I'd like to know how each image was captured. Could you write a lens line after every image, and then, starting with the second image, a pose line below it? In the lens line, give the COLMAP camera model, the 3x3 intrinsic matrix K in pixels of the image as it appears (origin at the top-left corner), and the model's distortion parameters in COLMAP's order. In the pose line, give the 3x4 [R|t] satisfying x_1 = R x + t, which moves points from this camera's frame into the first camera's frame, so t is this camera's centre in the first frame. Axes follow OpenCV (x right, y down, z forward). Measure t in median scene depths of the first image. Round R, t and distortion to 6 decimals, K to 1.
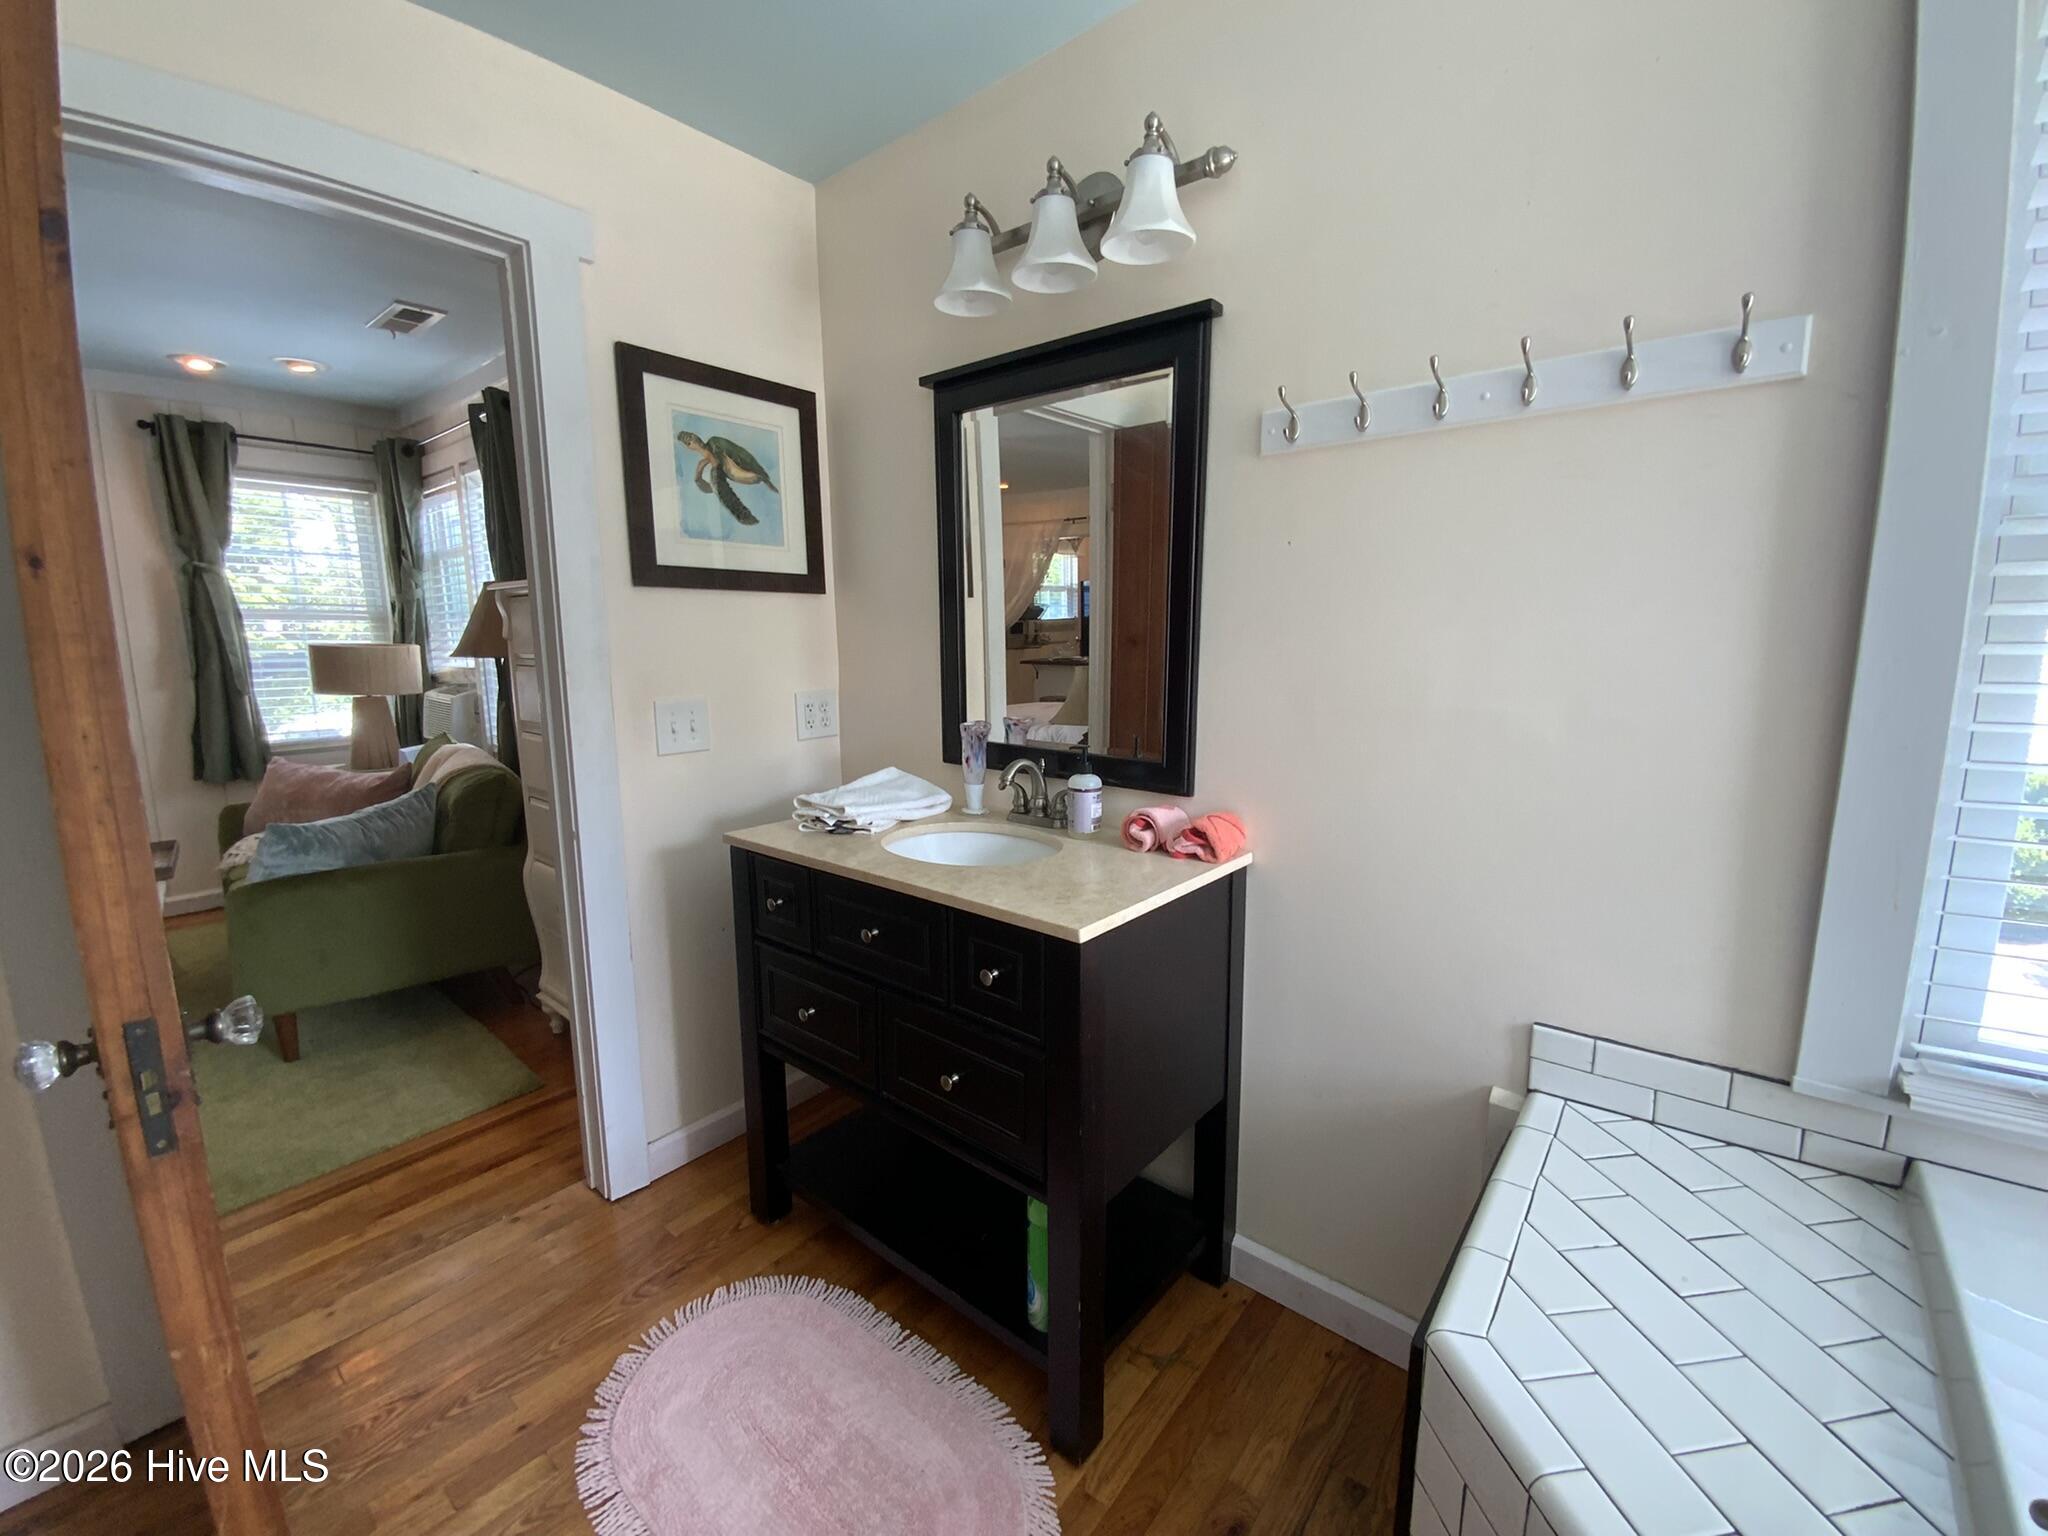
lens RADIAL K [[821.3, 0, 1026.7], [0, 821.3, 769.2], [0, 0, 1]] dist [0.050353, -0.030519]
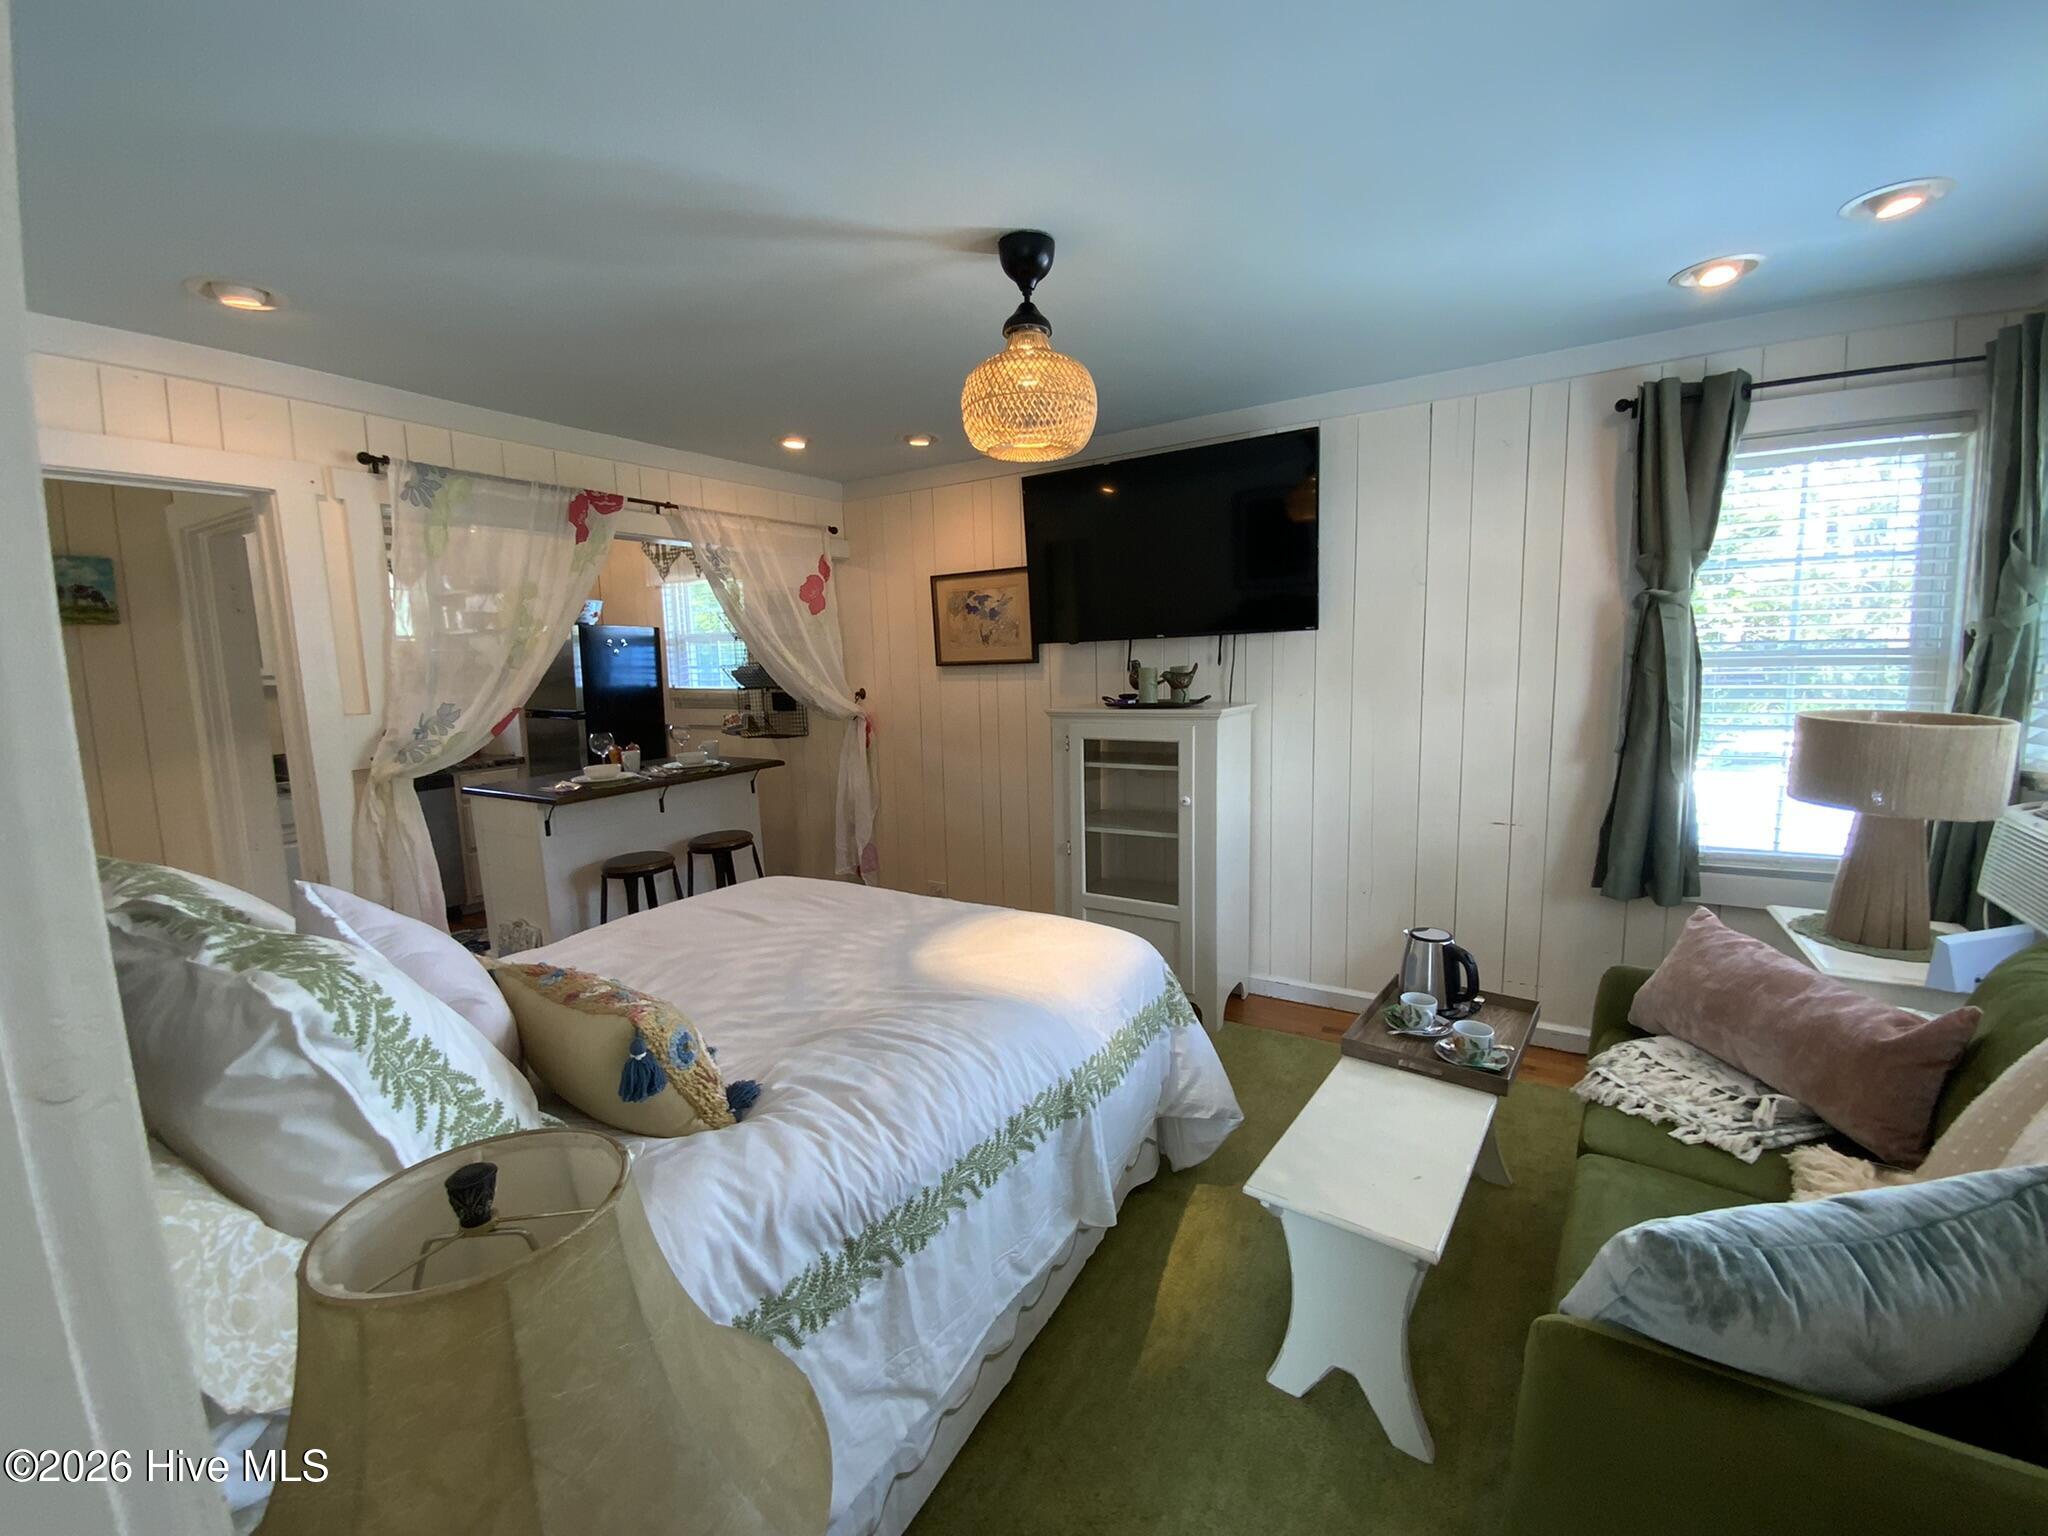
lens RADIAL K [[821.3, 0, 1026.7], [0, 821.3, 769.2], [0, 0, 1]] dist [0.050353, -0.030519]
pose [[0.156662, 0.126621, -0.979502, -0.349511], [-0.126318, 0.986172, 0.107280, -0.102843], [0.979541, 0.106922, 0.170491, 0.361094]]
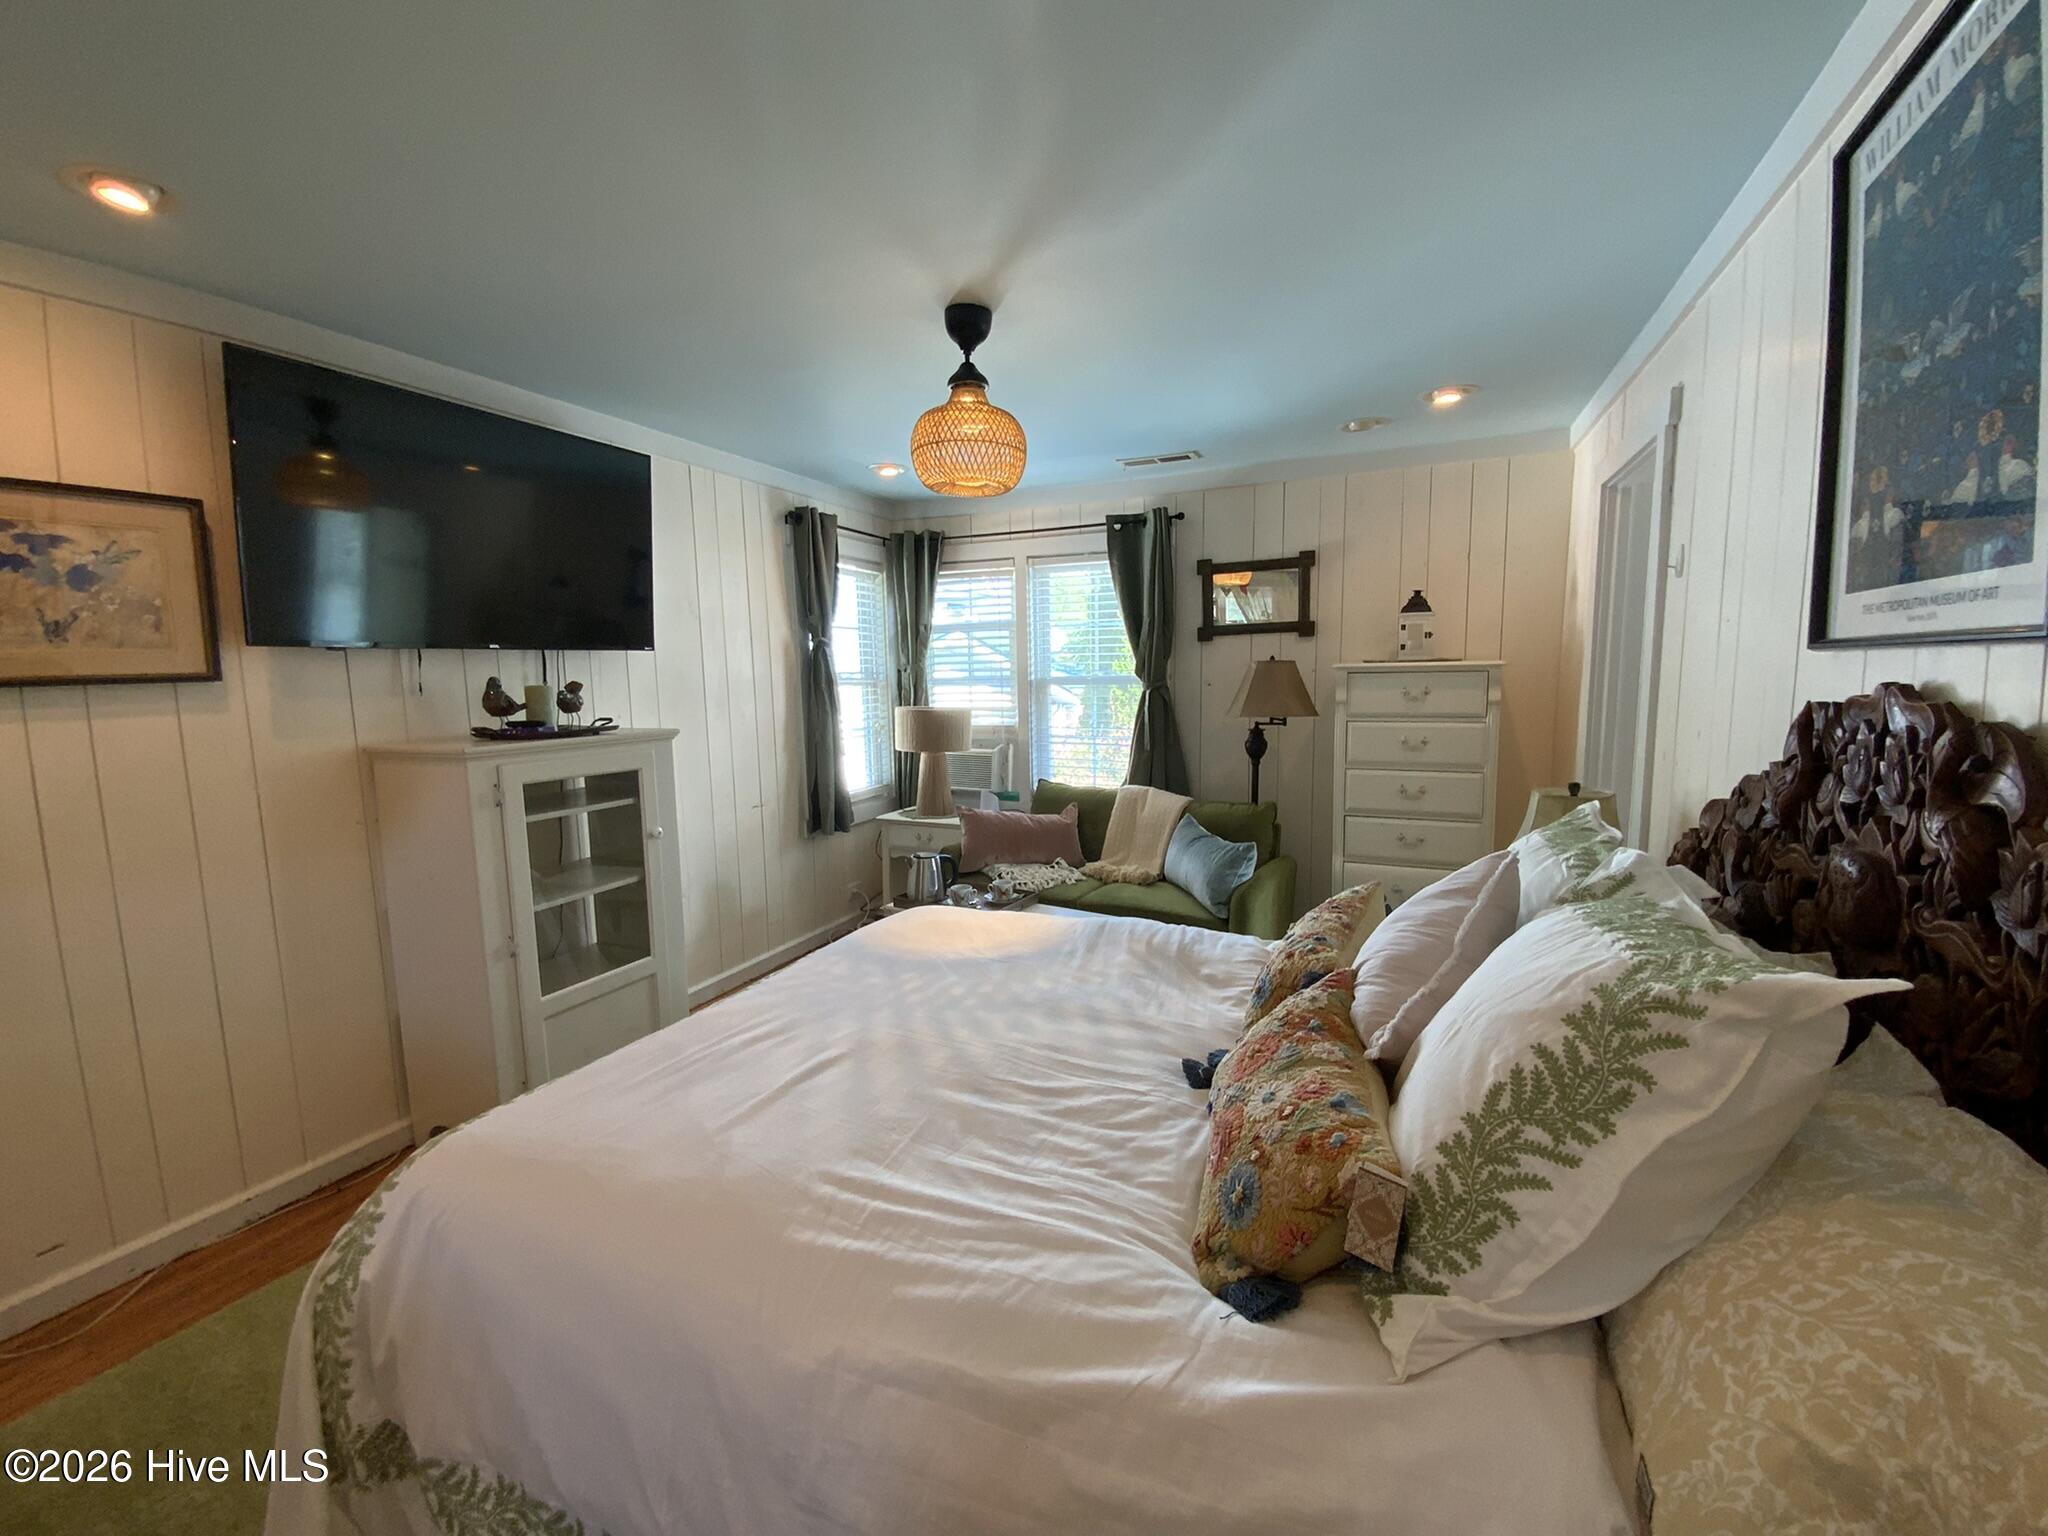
lens RADIAL K [[821.3, 0, 1026.7], [0, 821.3, 769.2], [0, 0, 1]] dist [0.050353, -0.030519]
pose [[0.962906, -0.043588, 0.266292, -0.975895], [0.052798, 0.998226, -0.027520, -0.025514], [-0.264620, 0.040559, 0.963500, -0.127486]]
